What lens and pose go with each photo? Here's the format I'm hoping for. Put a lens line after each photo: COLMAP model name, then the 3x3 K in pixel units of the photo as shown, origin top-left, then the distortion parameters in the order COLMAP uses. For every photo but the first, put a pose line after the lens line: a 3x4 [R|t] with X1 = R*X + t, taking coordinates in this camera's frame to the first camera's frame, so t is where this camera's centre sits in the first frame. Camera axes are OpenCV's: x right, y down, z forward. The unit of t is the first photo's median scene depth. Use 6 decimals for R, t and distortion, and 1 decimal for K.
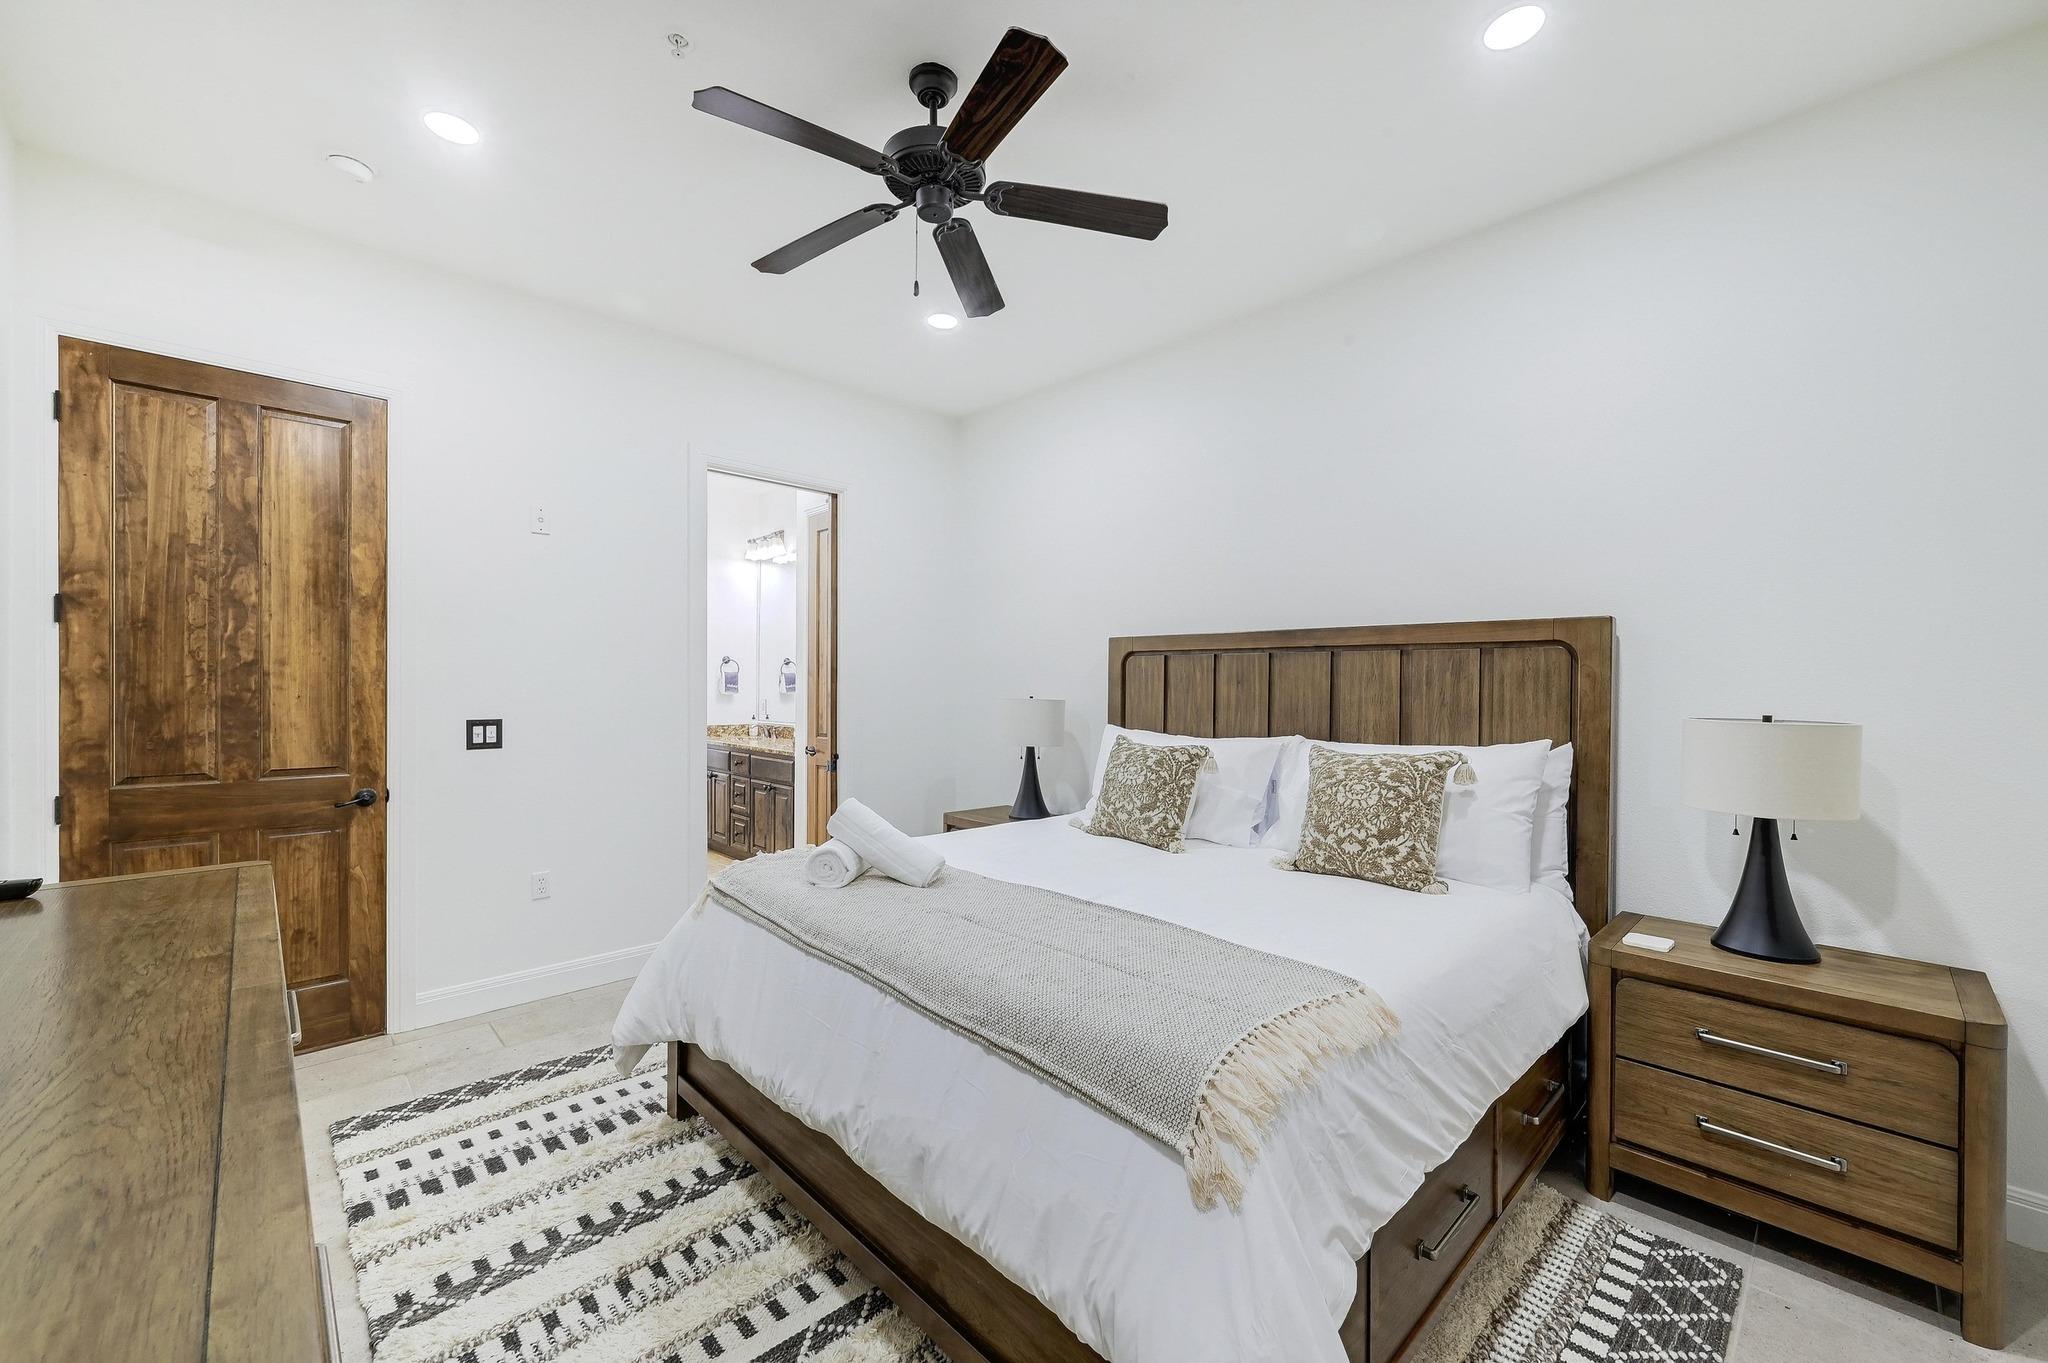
lens RADIAL K [[829.2, 0, 1040.2], [0, 829.2, 681.0], [0, 0, 1]] dist [0.011108, -0.000561]
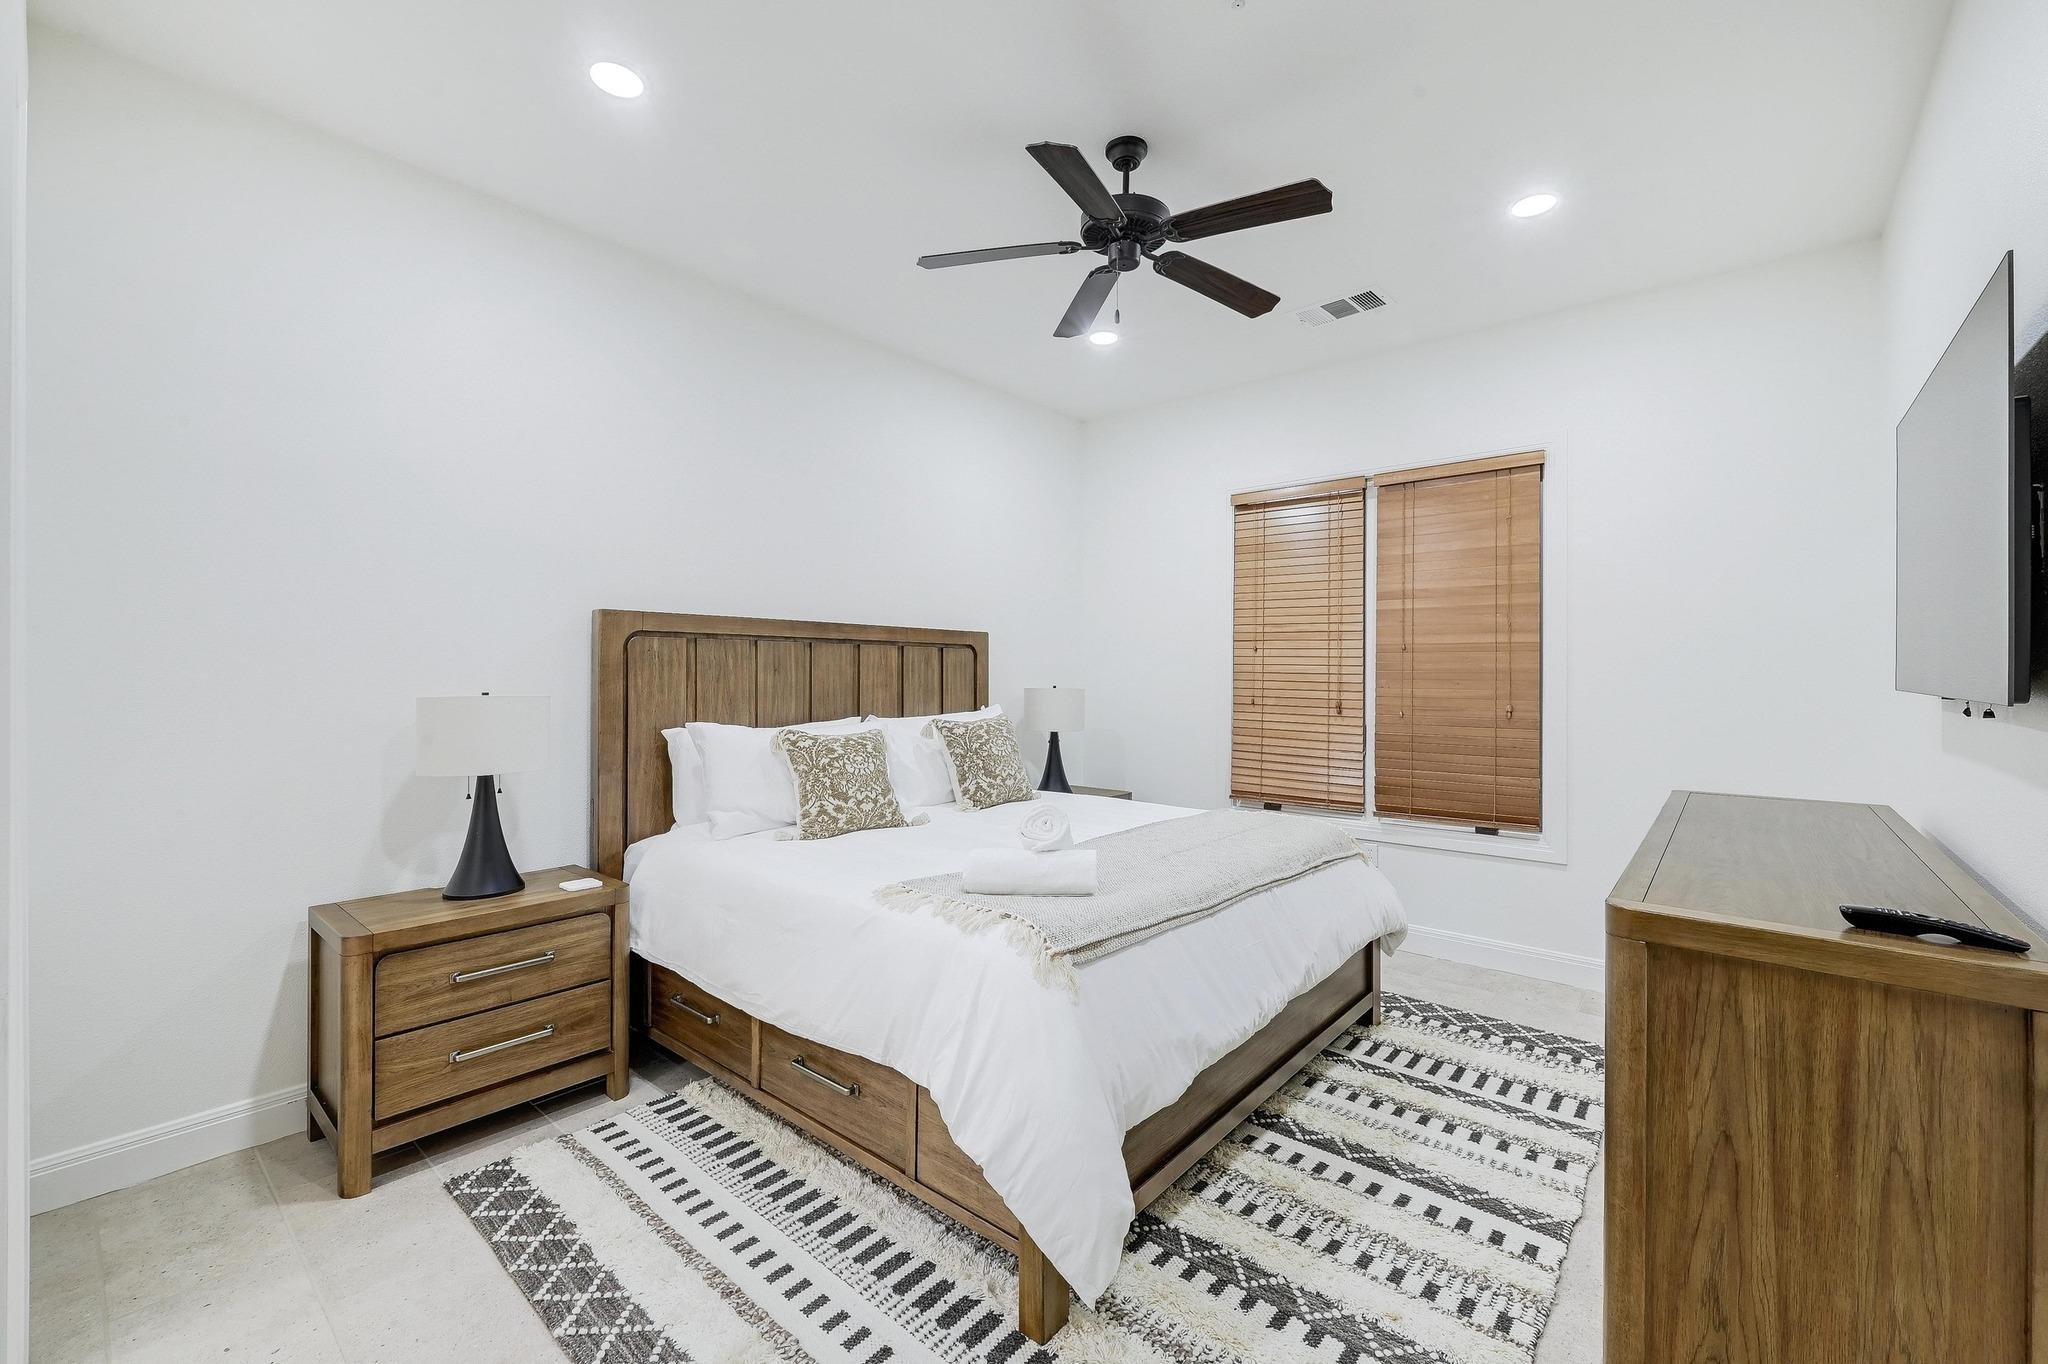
lens RADIAL K [[821.4, 0, 1037.7], [0, 821.4, 676.2], [0, 0, 1]] dist [0.003373, 0.000380]
pose [[-0.101075, -0.019665, 0.994684, -0.966135], [-0.013778, 0.999736, 0.018365, -0.017029], [-0.994783, -0.011849, -0.101319, 0.962812]]
